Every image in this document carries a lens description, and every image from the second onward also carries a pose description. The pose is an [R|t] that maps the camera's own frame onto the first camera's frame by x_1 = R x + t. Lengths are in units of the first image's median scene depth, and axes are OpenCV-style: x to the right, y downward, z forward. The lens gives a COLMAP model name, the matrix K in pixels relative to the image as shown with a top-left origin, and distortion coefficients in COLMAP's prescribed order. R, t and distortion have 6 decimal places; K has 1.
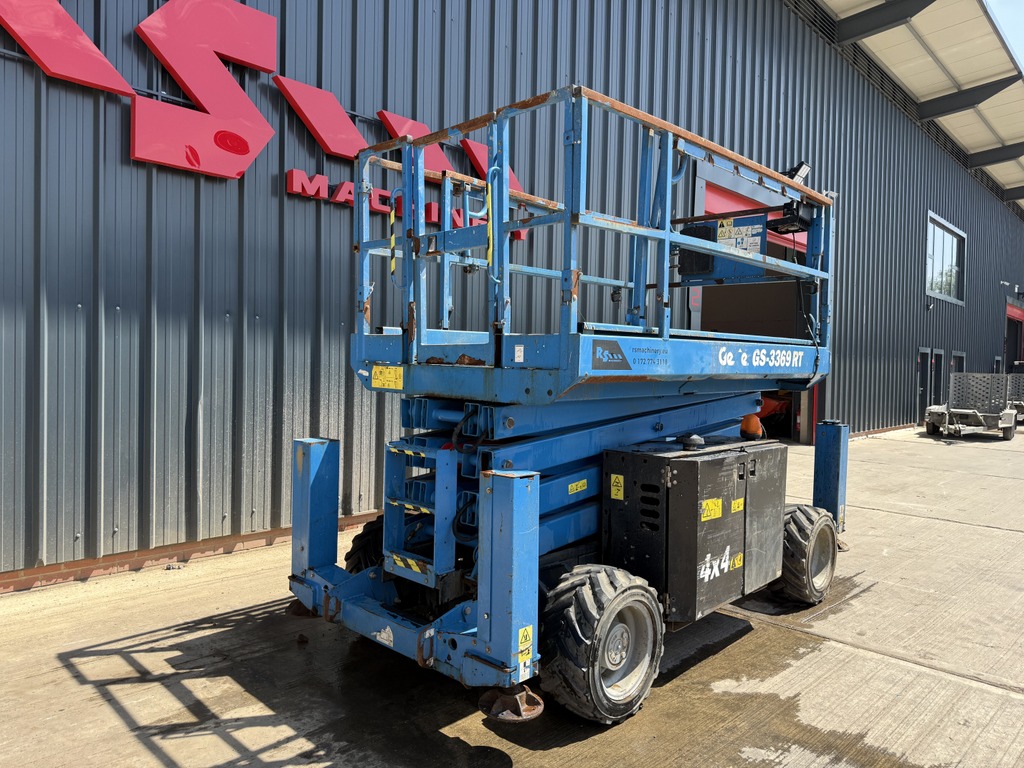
lens RADIAL K [[725.3, 0, 503.8], [0, 725.3, 365.1], [0, 0, 1]] dist [0.020684, -0.008890]
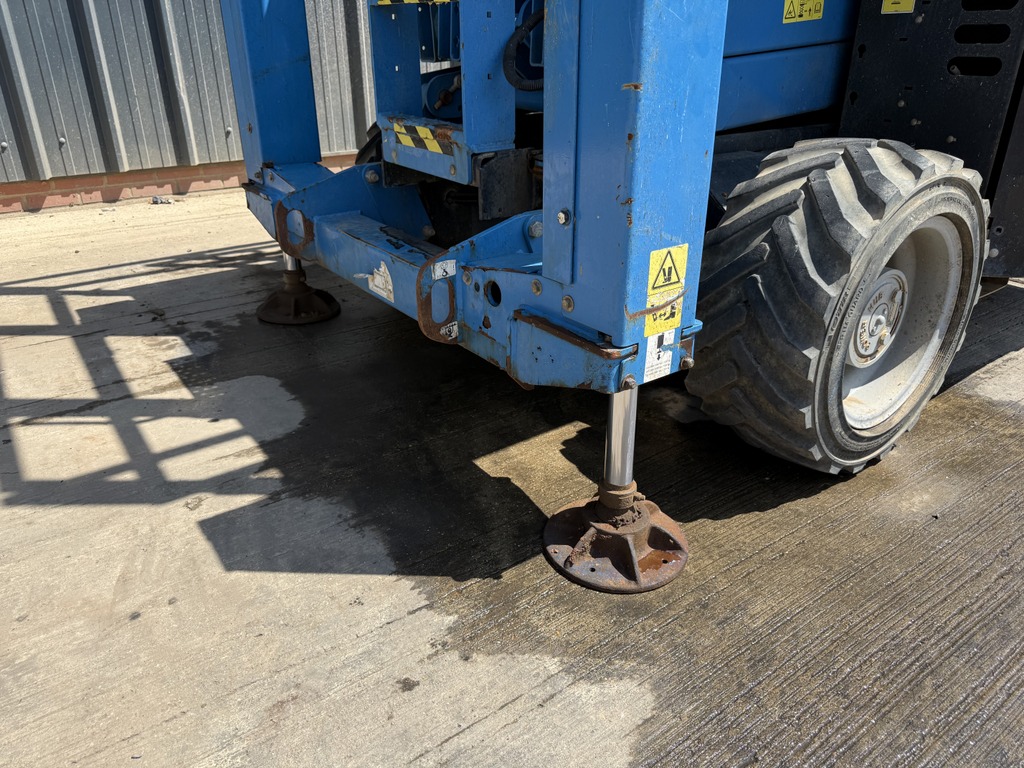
lens RADIAL K [[725.3, 0, 503.8], [0, 725.3, 365.1], [0, 0, 1]] dist [0.020684, -0.008890]
pose [[0.981991, 0.056179, -0.180384, 0.016808], [0.018375, 0.921840, 0.387135, 0.260846], [0.188034, -0.383478, 0.904206, 0.605446]]
